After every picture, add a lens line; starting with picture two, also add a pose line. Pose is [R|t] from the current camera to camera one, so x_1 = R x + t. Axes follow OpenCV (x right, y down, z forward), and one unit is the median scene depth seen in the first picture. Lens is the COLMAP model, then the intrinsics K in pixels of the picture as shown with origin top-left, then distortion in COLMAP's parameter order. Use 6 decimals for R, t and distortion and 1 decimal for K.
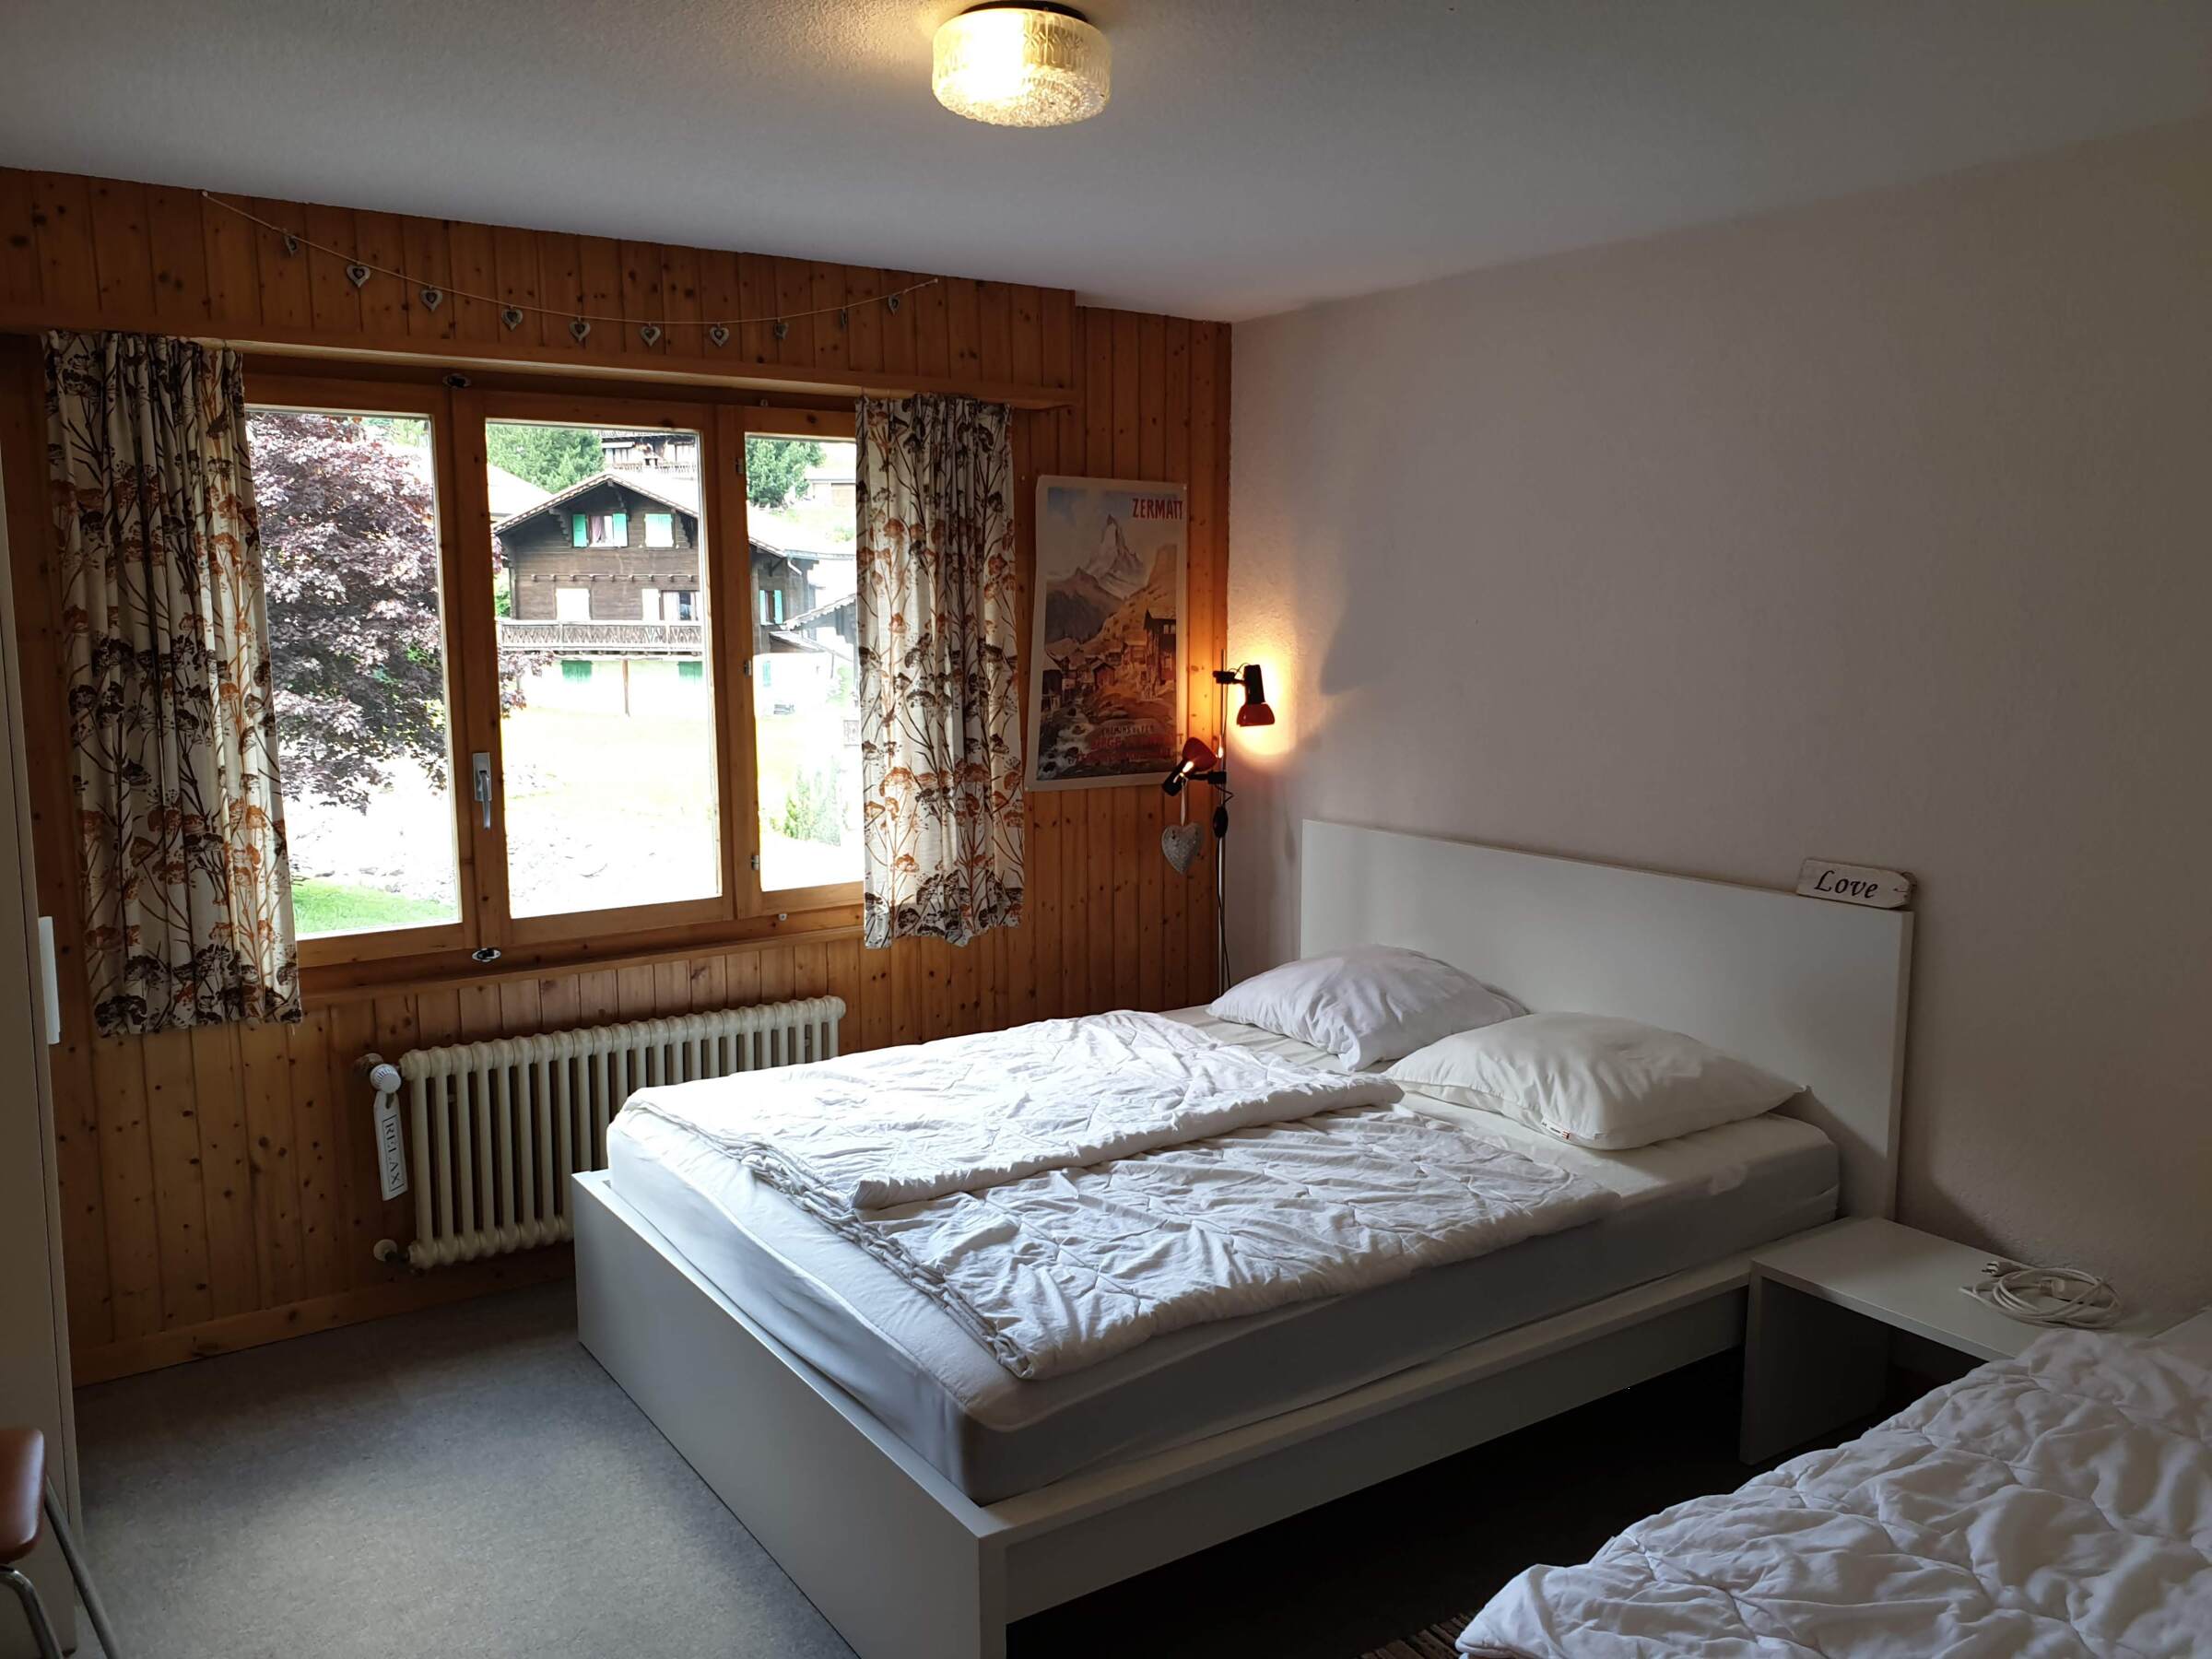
lens RADIAL K [[1740.9, 0, 1103.3], [0, 1740.9, 830.8], [0, 0, 1]] dist [0.041574, -0.030148]
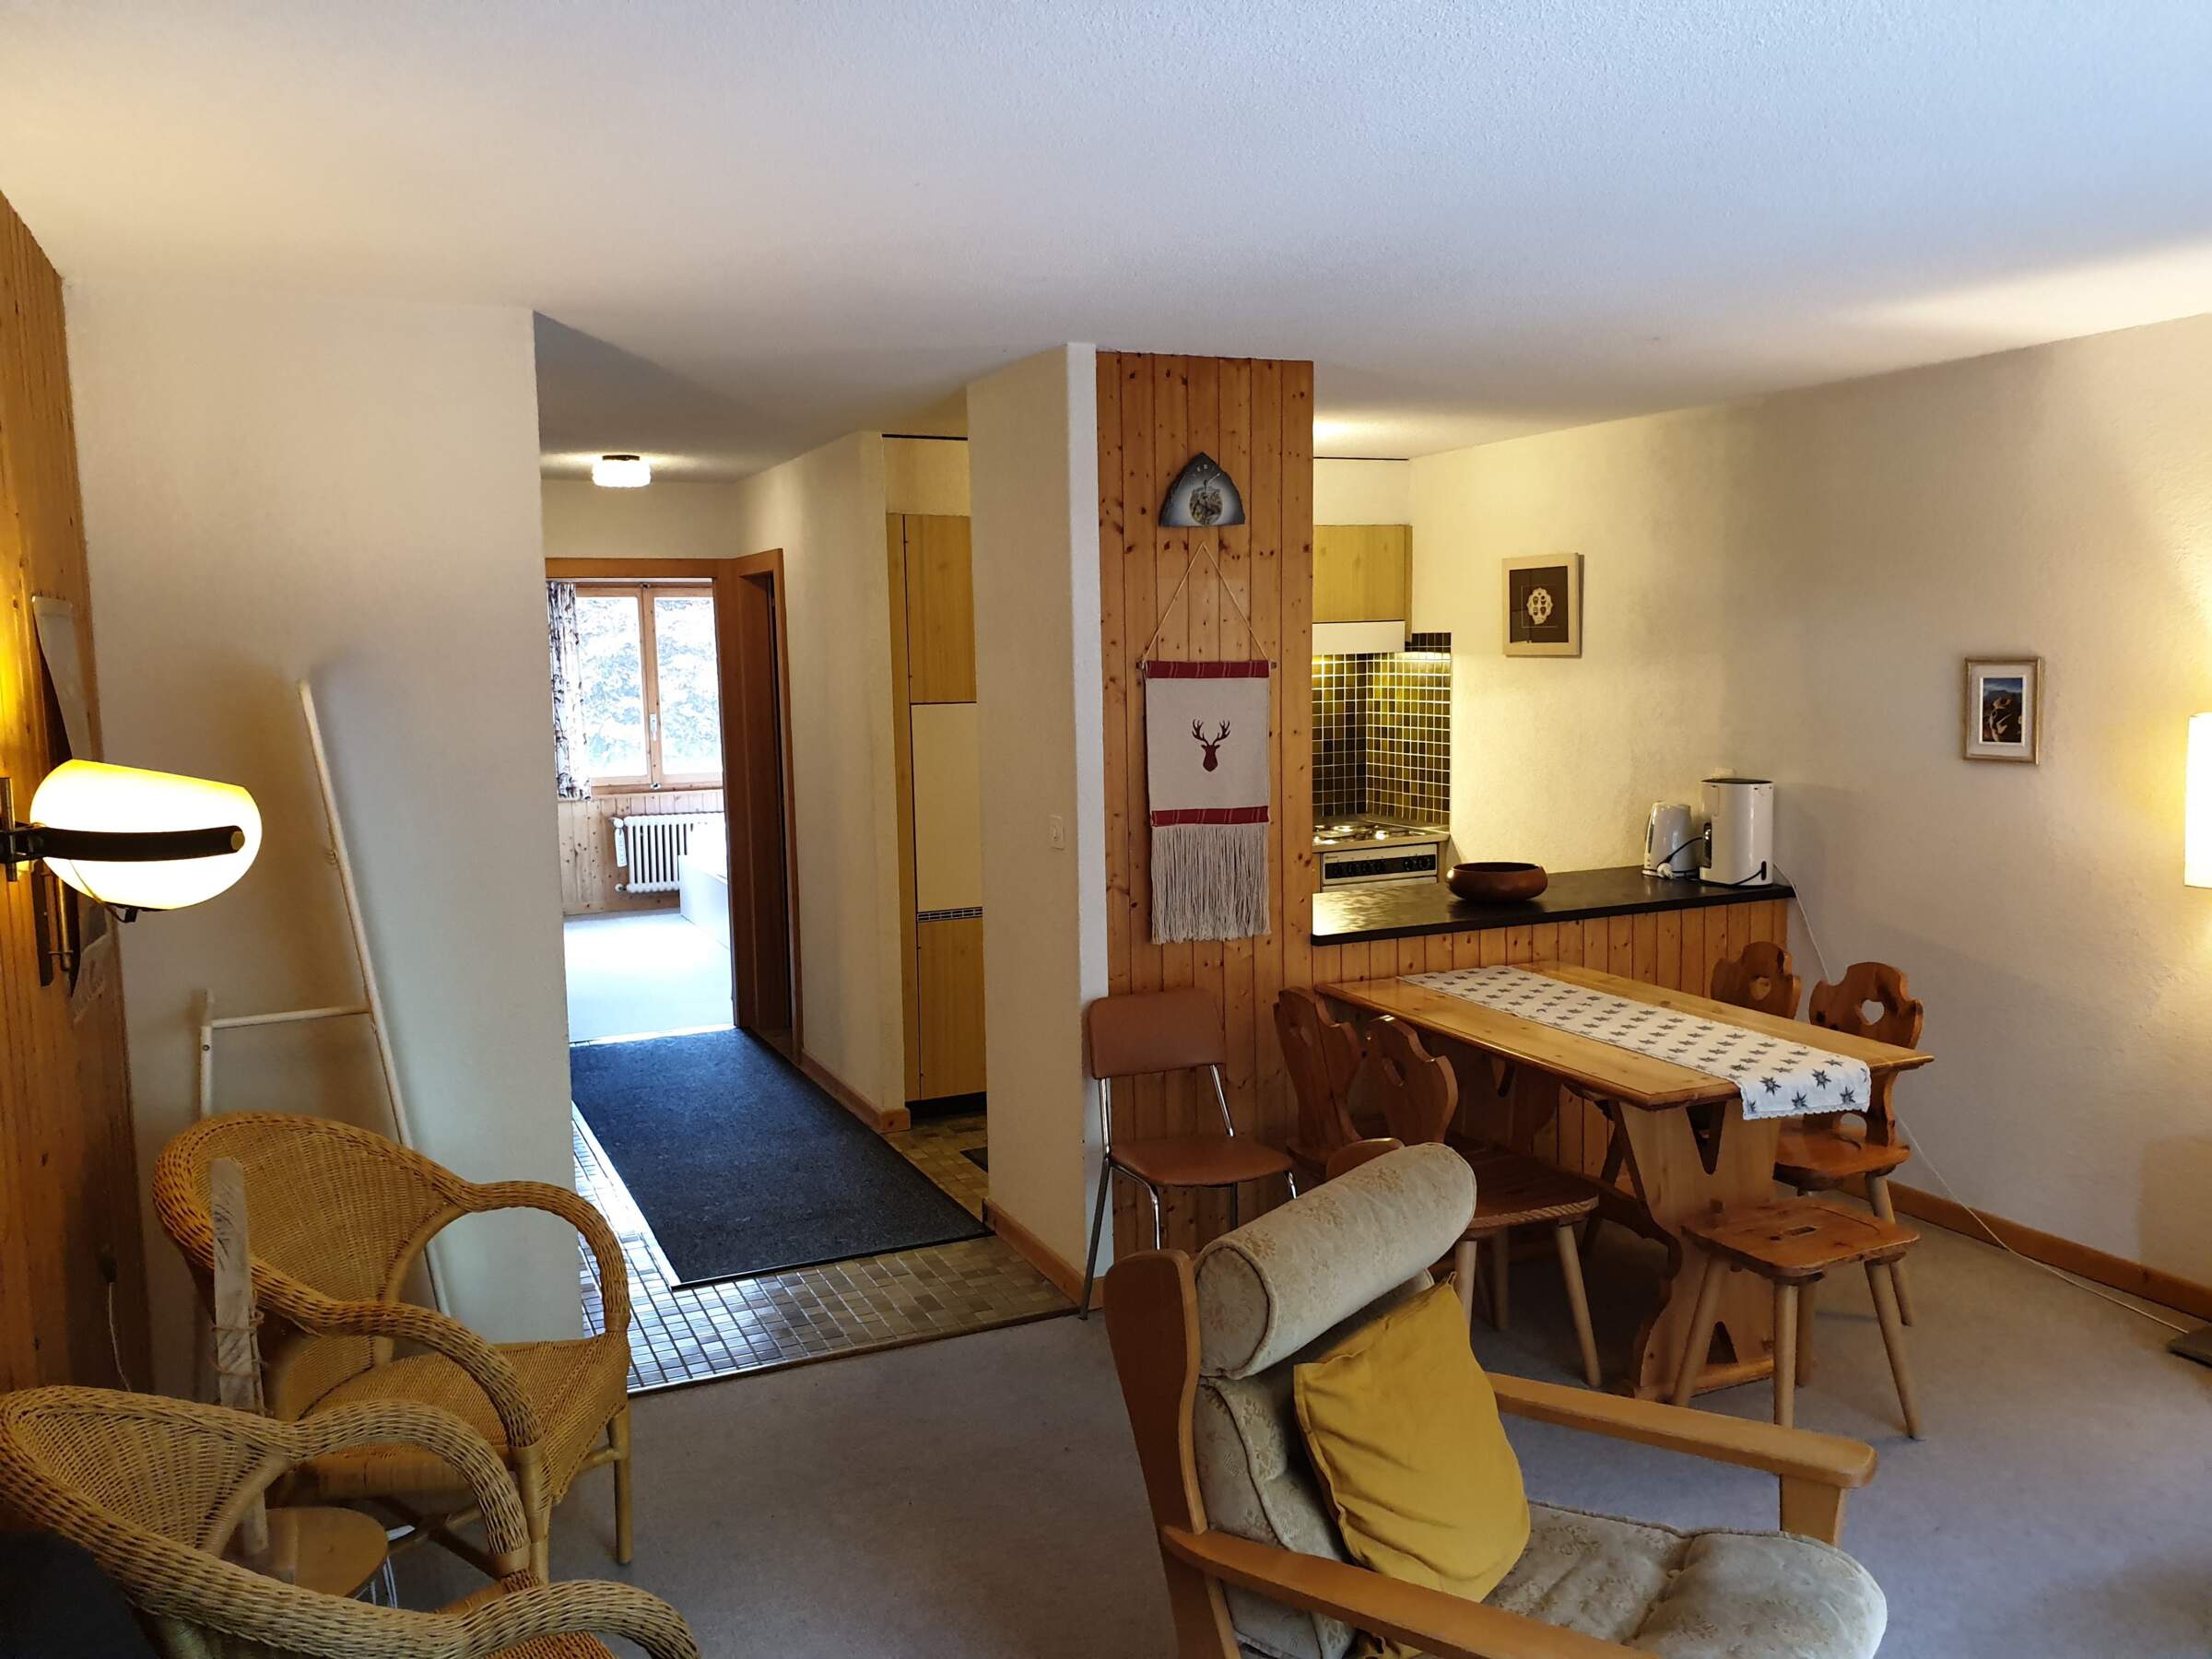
lens RADIAL K [[1740.9, 0, 1090.8], [0, 1740.9, 841.8], [0, 0, 1]] dist [0.041574, -0.030148]
pose [[0.983252, -0.001287, -0.182249, 0.882890], [-0.004134, 0.999560, -0.029363, 0.249666], [0.182207, 0.029624, 0.982814, -1.693778]]
